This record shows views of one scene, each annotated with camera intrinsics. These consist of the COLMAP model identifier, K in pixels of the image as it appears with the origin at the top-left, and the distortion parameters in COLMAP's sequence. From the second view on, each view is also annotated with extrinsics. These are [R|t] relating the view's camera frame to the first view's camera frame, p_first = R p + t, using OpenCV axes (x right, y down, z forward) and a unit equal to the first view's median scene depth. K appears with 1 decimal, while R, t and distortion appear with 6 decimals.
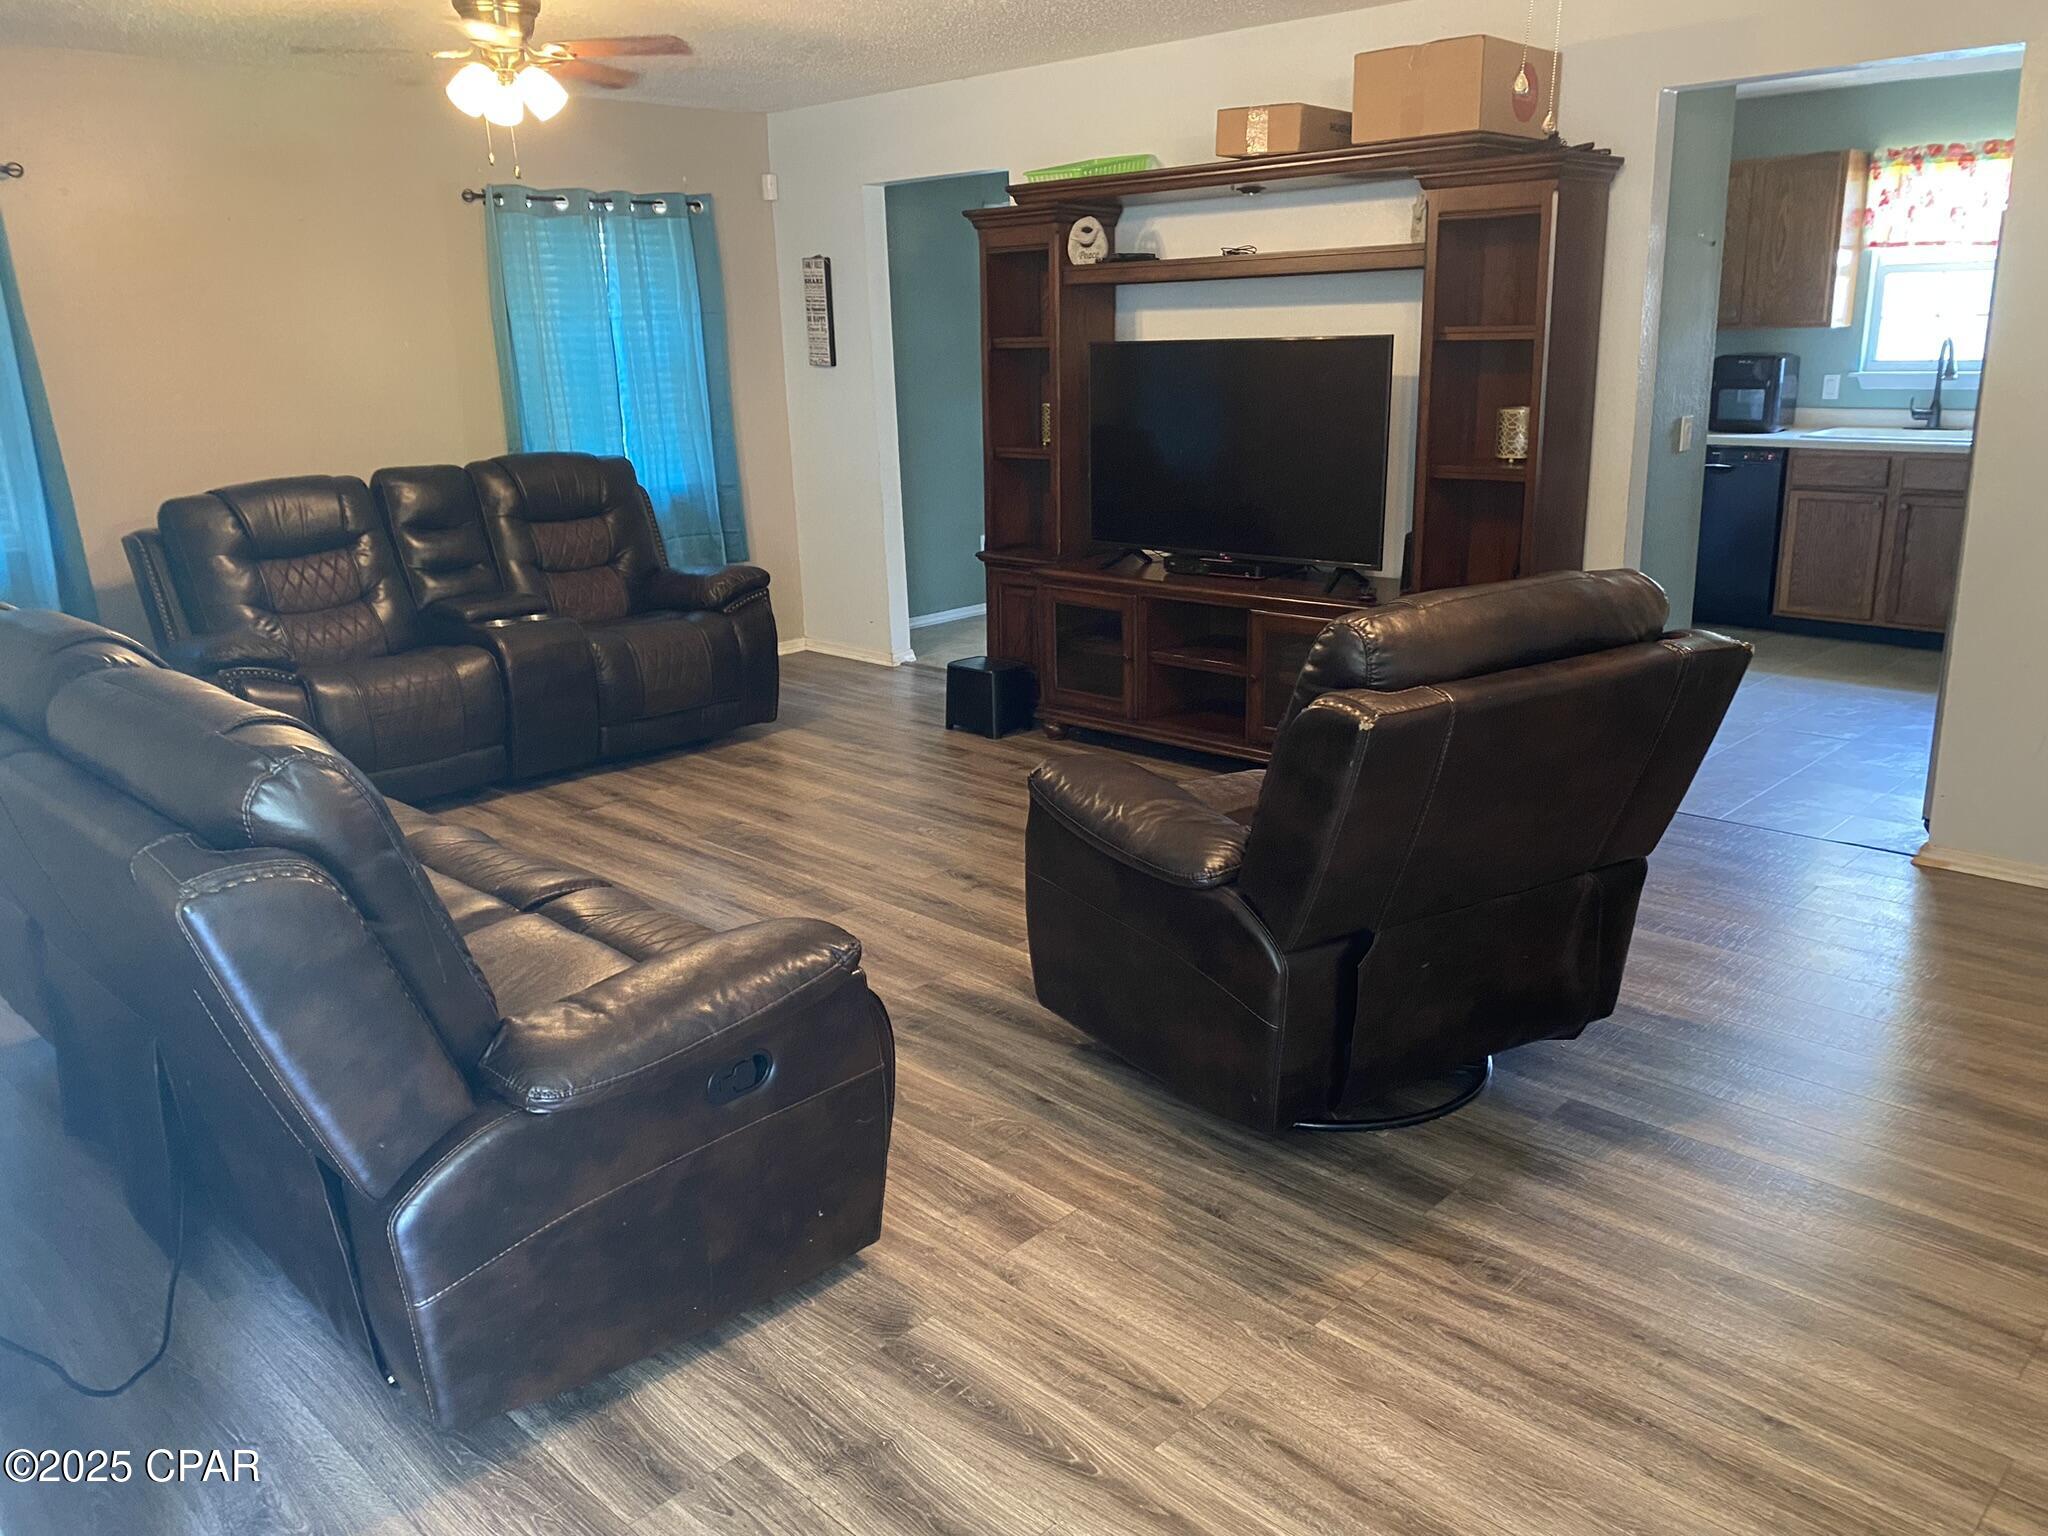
lens RADIAL K [[1567.9, 0, 1027.1], [0, 1567.9, 763.3], [0, 0, 1]] dist [0.040714, -0.042382]
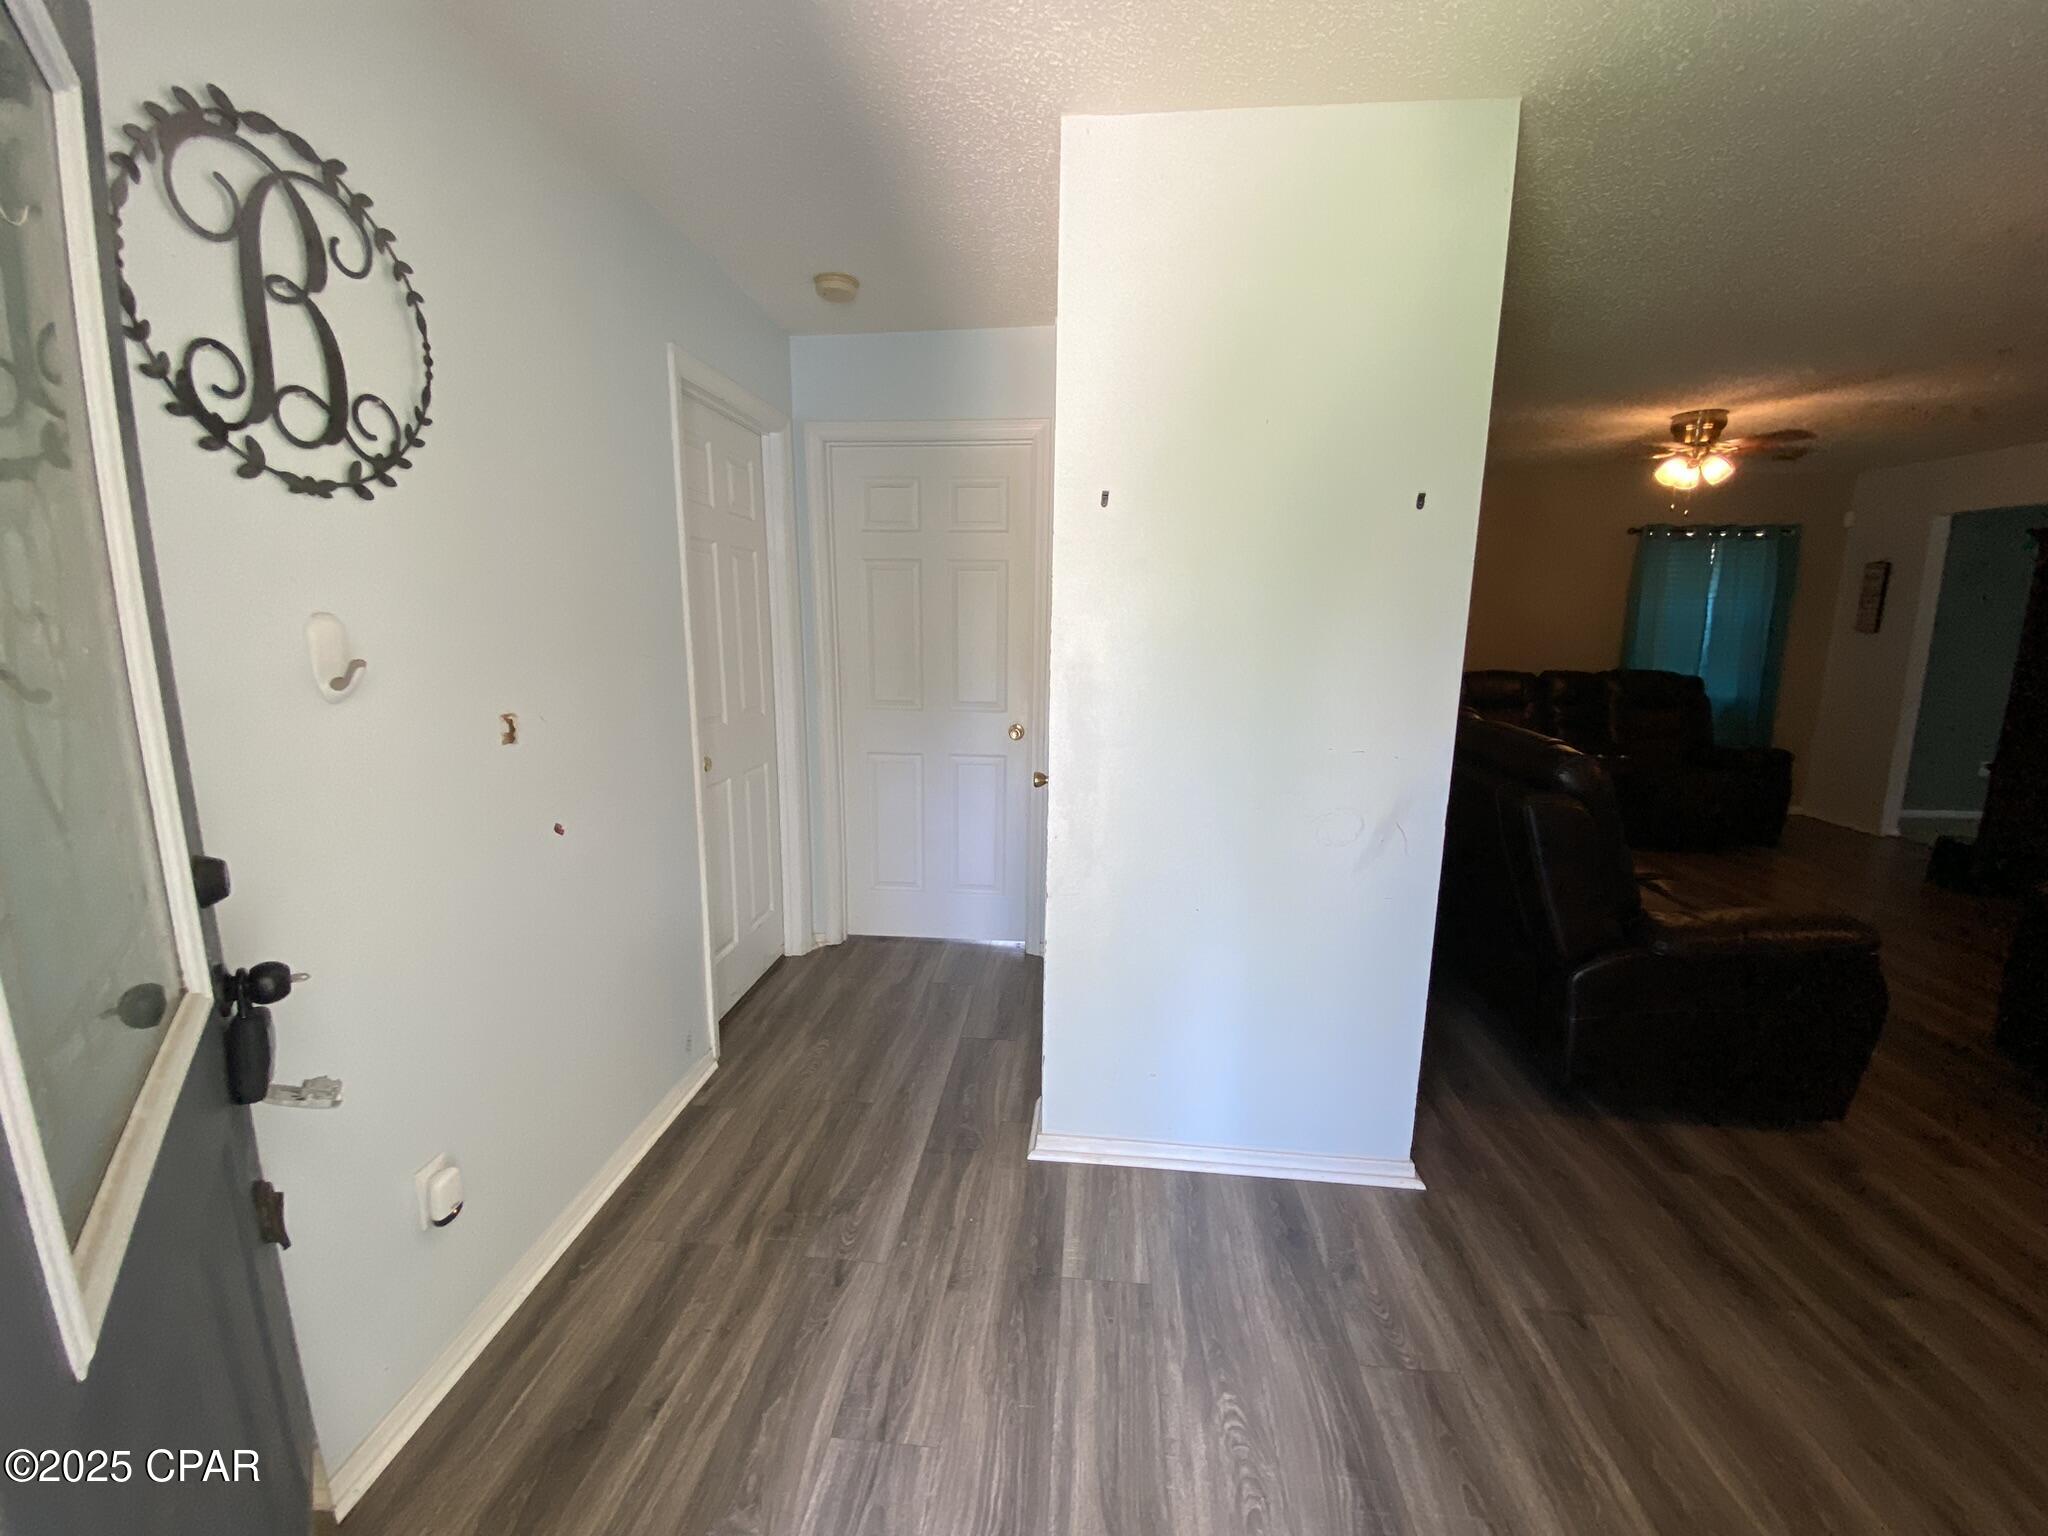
lens RADIAL K [[833.1, 0, 1024.1], [0, 833.1, 770.0], [0, 0, 1]] dist [-0.008022, -0.006490]
pose [[0.628151, 0.171943, -0.758856, -0.026014], [-0.233313, 0.972024, 0.027116, 0.070522], [0.742288, 0.160018, 0.650694, -0.150221]]
